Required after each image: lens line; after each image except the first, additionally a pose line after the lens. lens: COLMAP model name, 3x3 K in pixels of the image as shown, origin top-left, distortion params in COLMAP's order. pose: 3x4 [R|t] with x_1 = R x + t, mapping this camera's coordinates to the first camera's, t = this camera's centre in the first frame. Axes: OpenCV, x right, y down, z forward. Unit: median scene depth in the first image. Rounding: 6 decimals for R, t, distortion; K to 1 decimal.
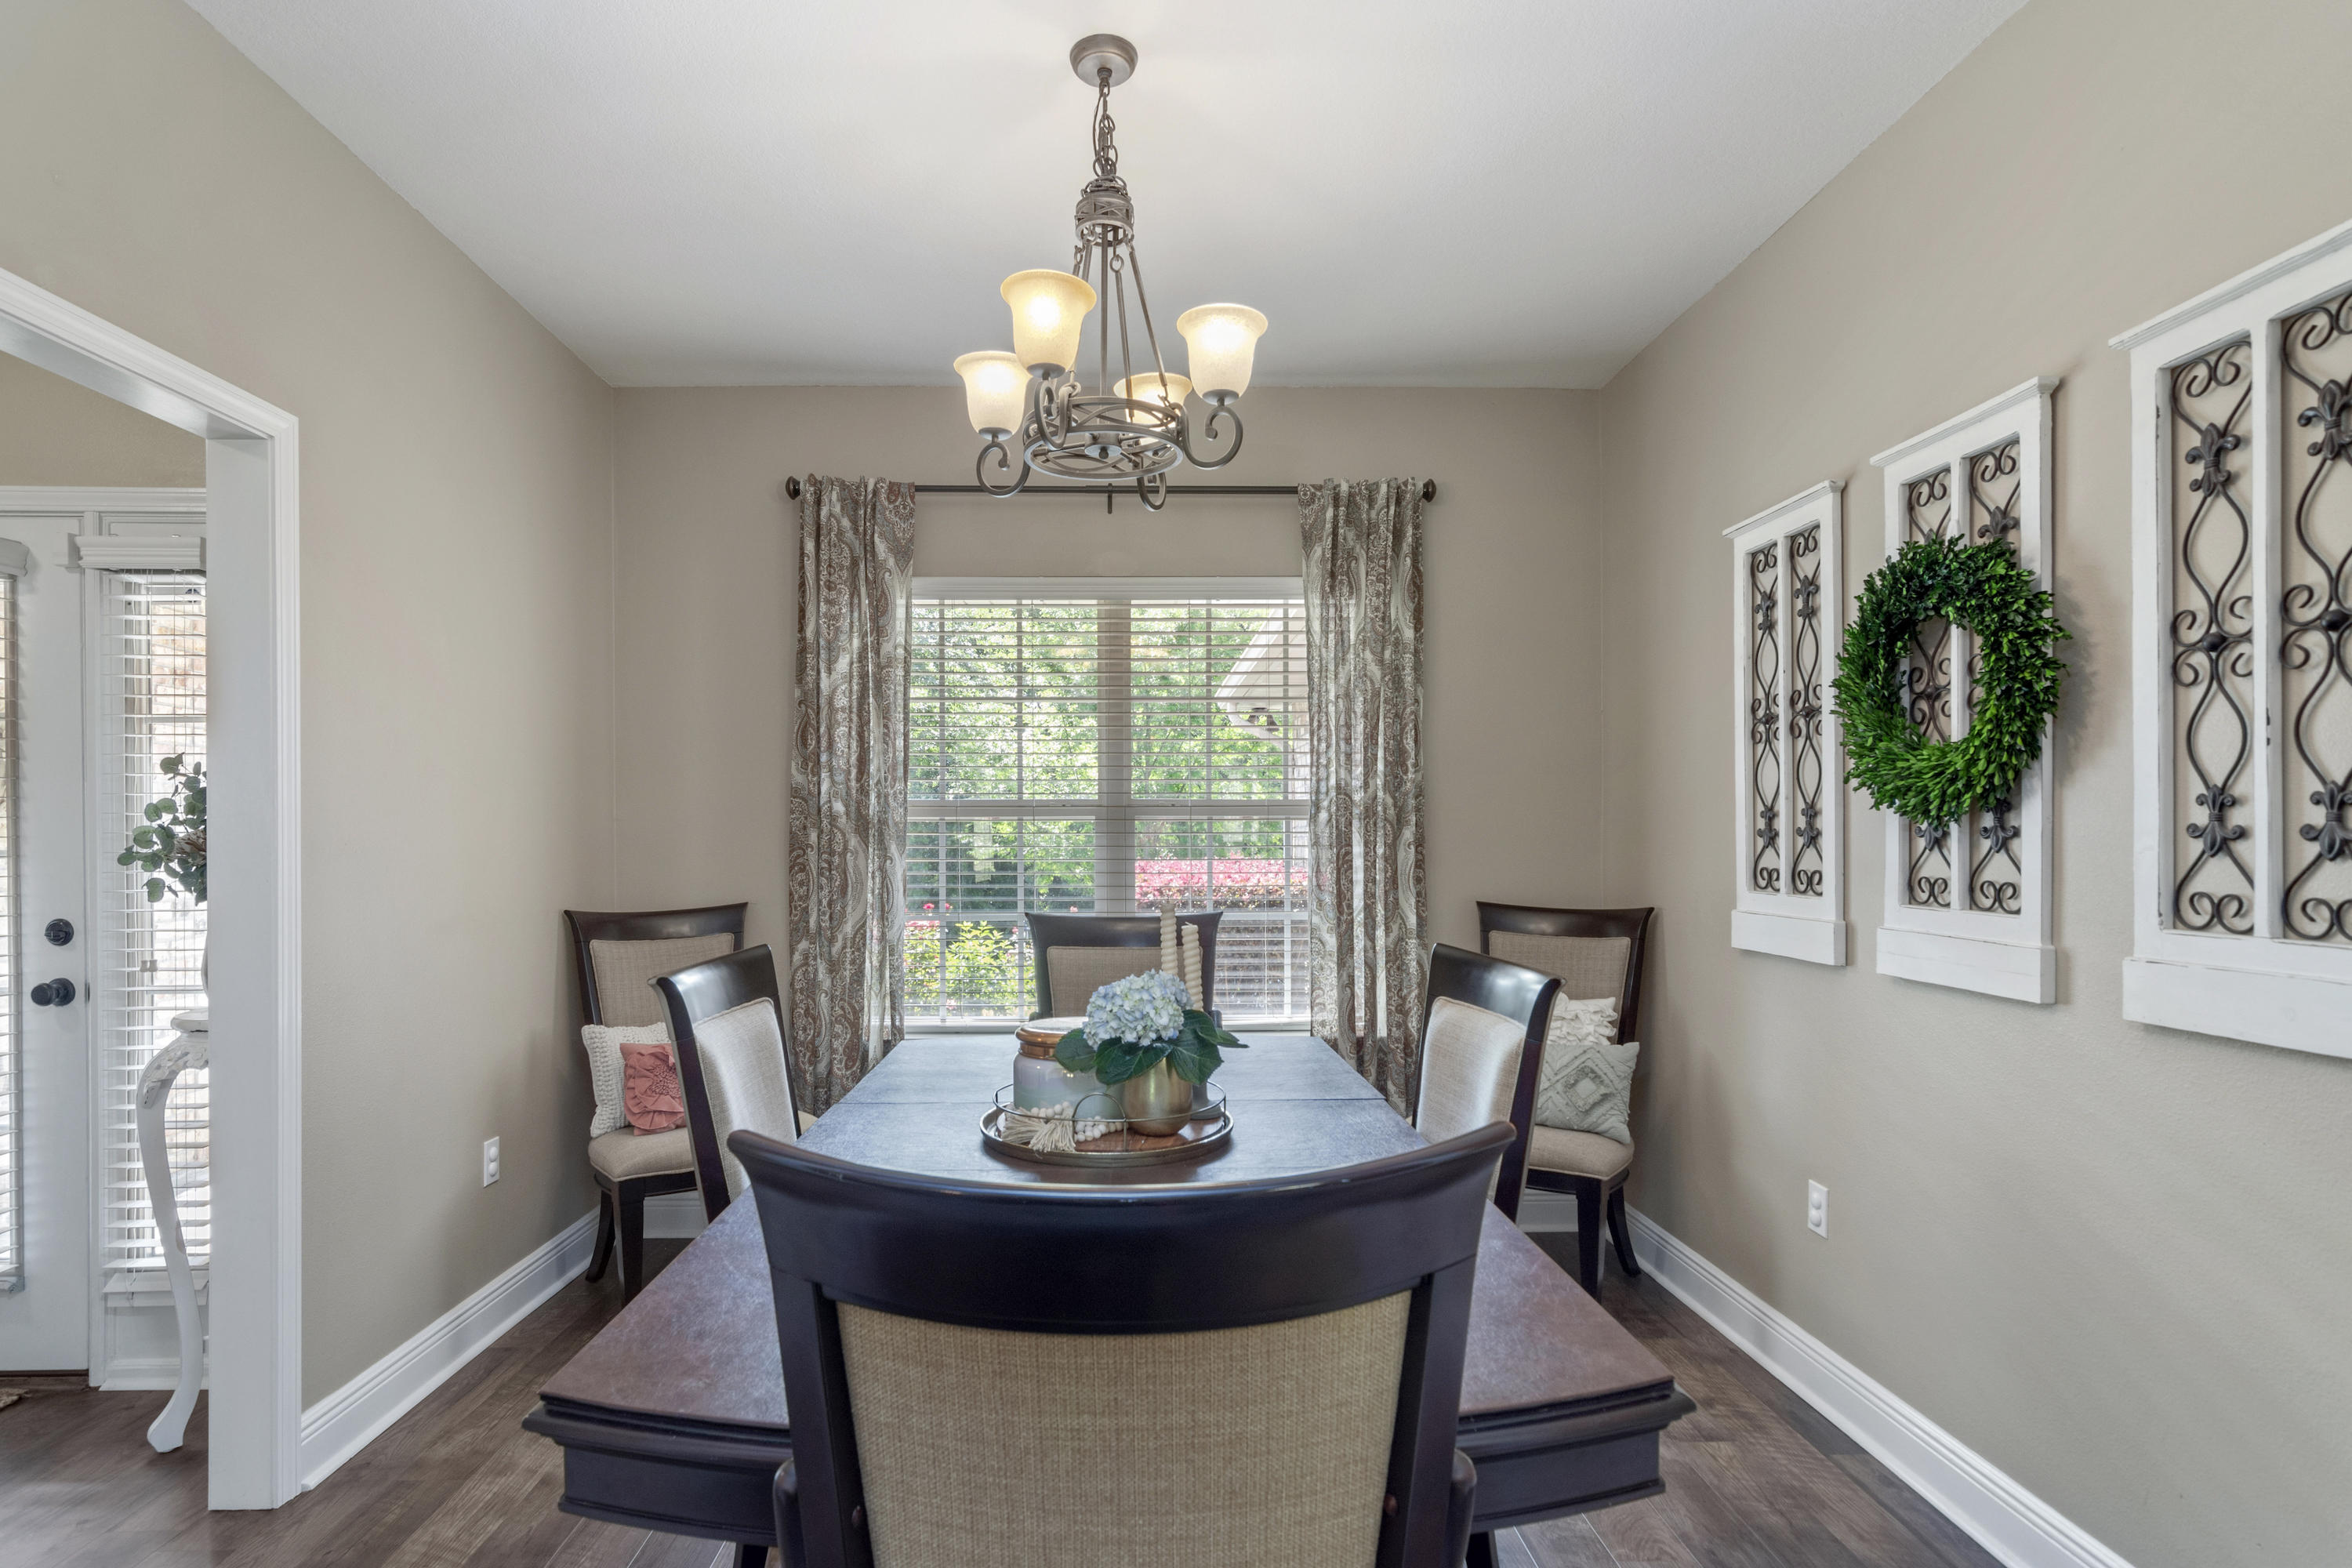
lens RADIAL K [[1156.5, 0, 1172.8], [0, 1156.5, 843.6], [0, 0, 1]] dist [-0.005036, 0.005105]
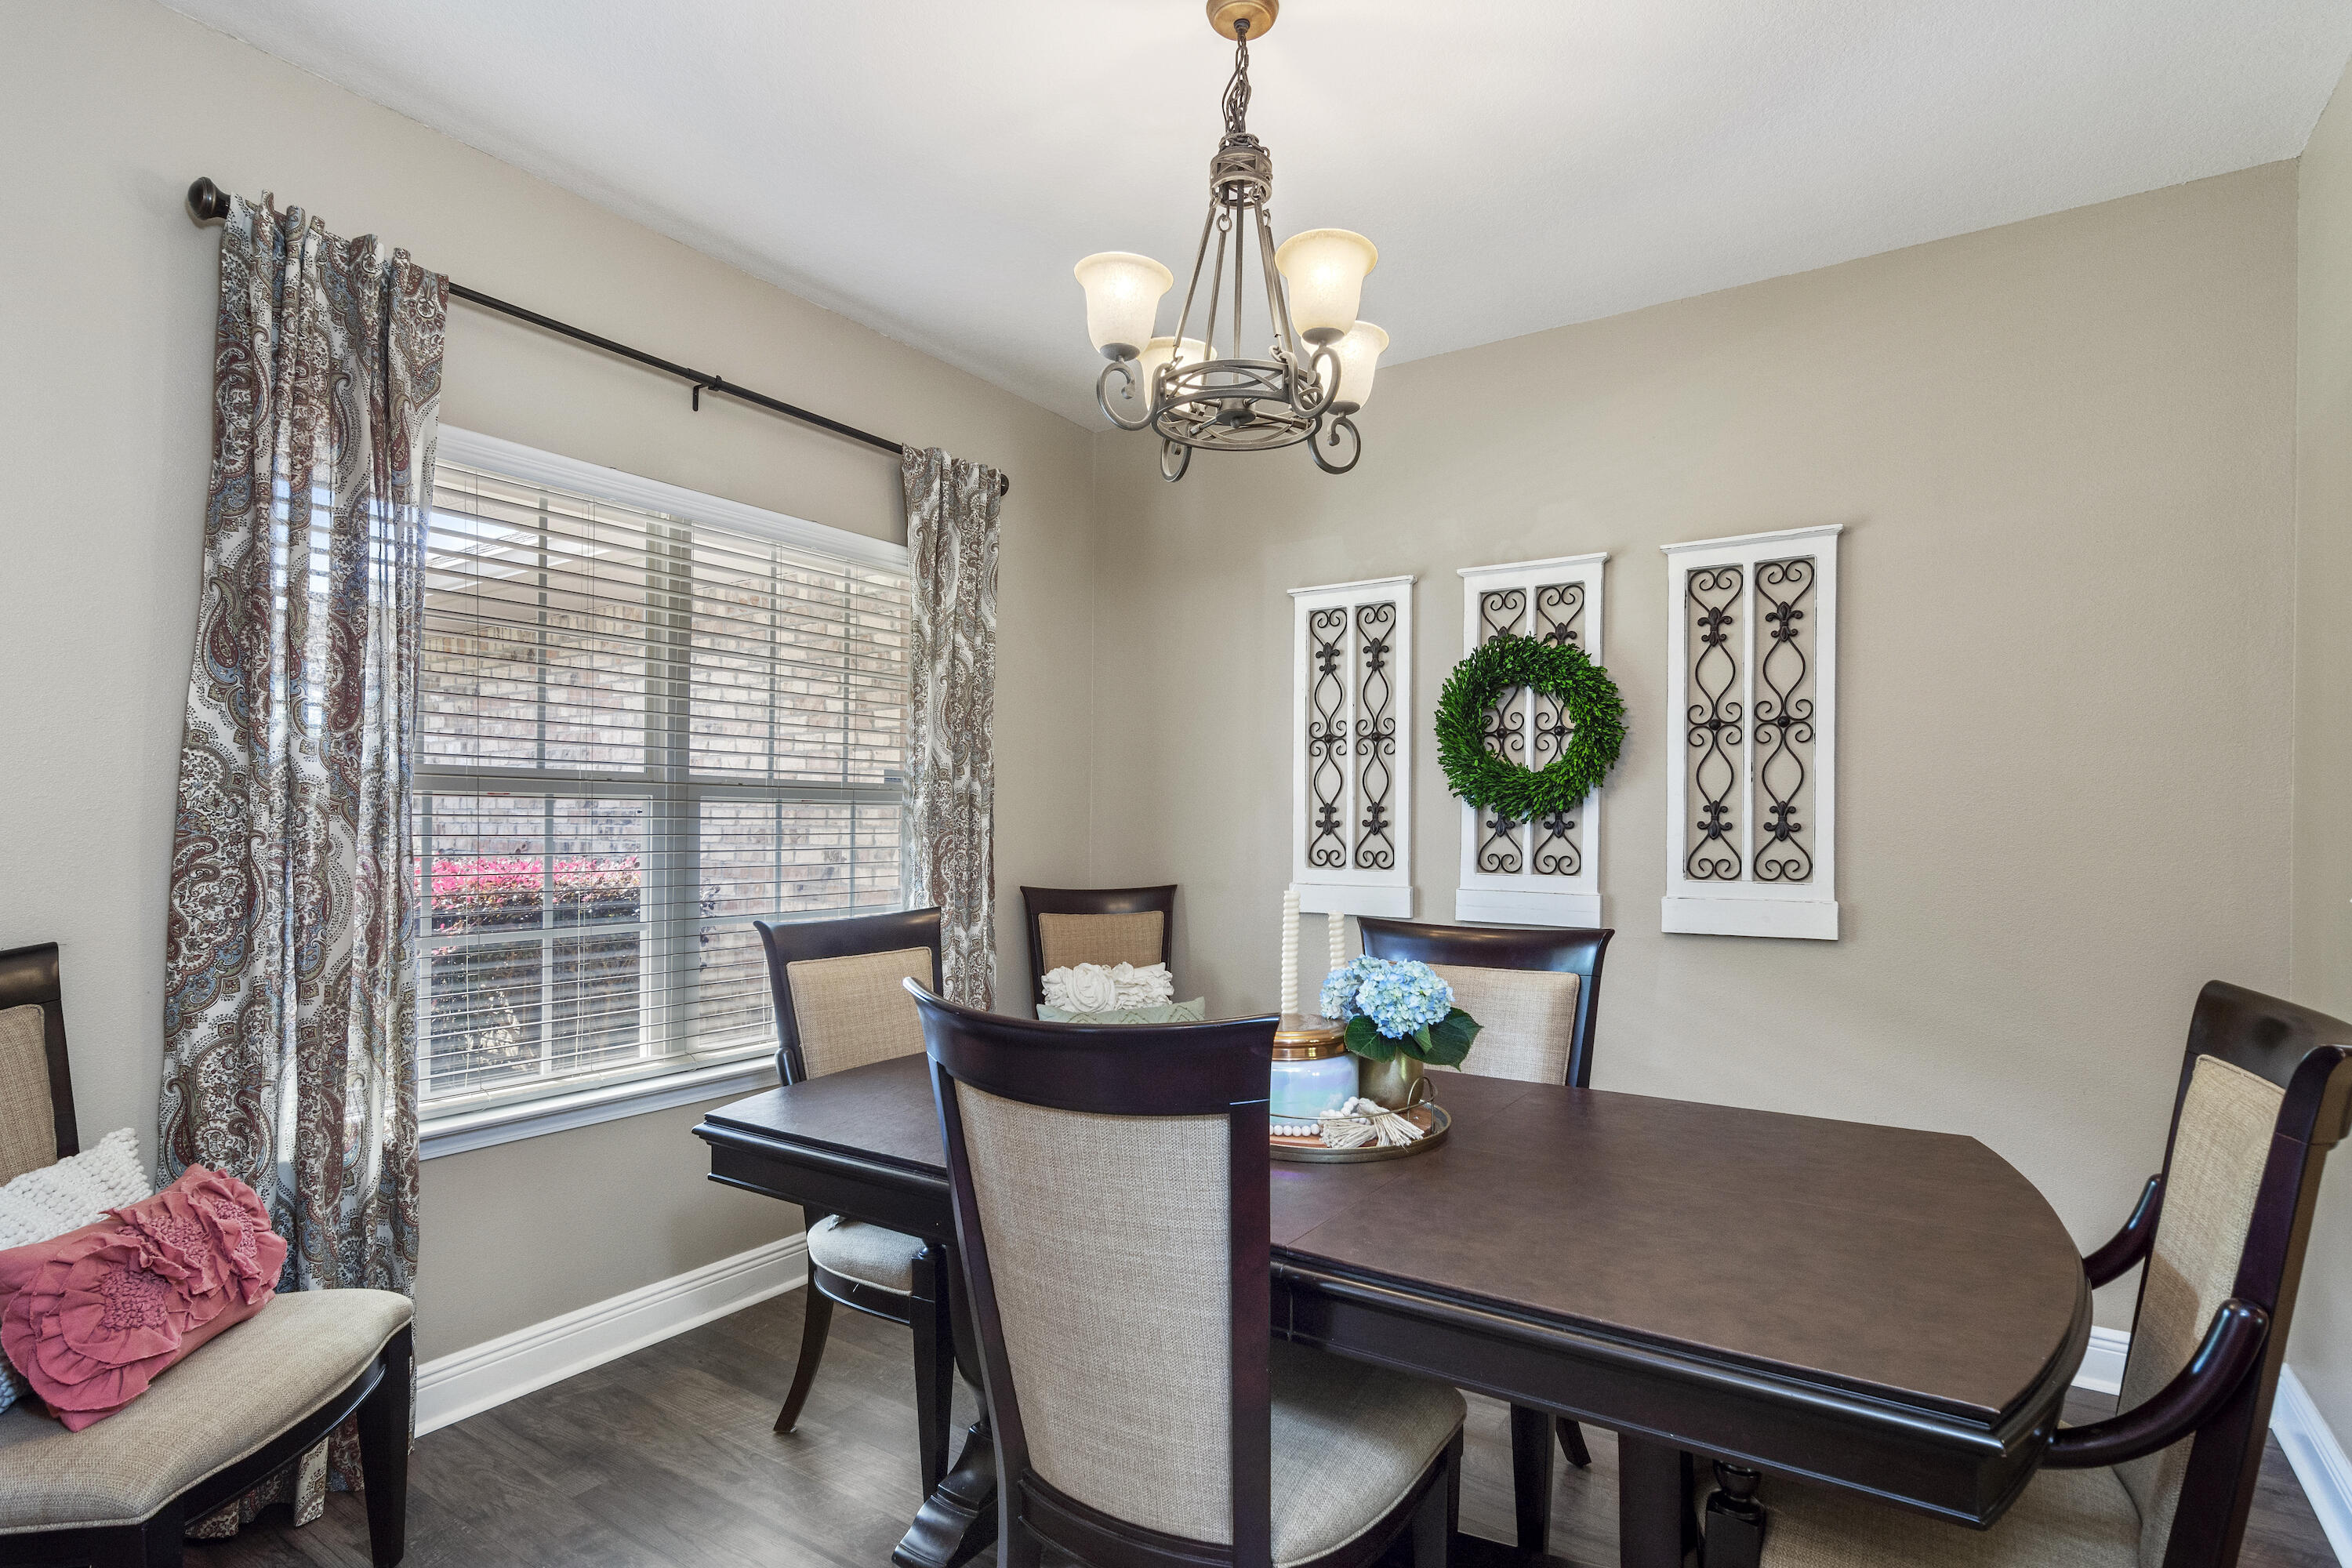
lens RADIAL K [[1122.0, 0, 1176.9], [0, 1122.0, 826.8], [0, 0, 1]] dist [0.001748, 0.000283]
pose [[0.588420, 0.003007, 0.808550, -0.676216], [-0.002052, 0.999995, -0.002226, -0.002047], [-0.808553, -0.000349, 0.588424, 0.401318]]
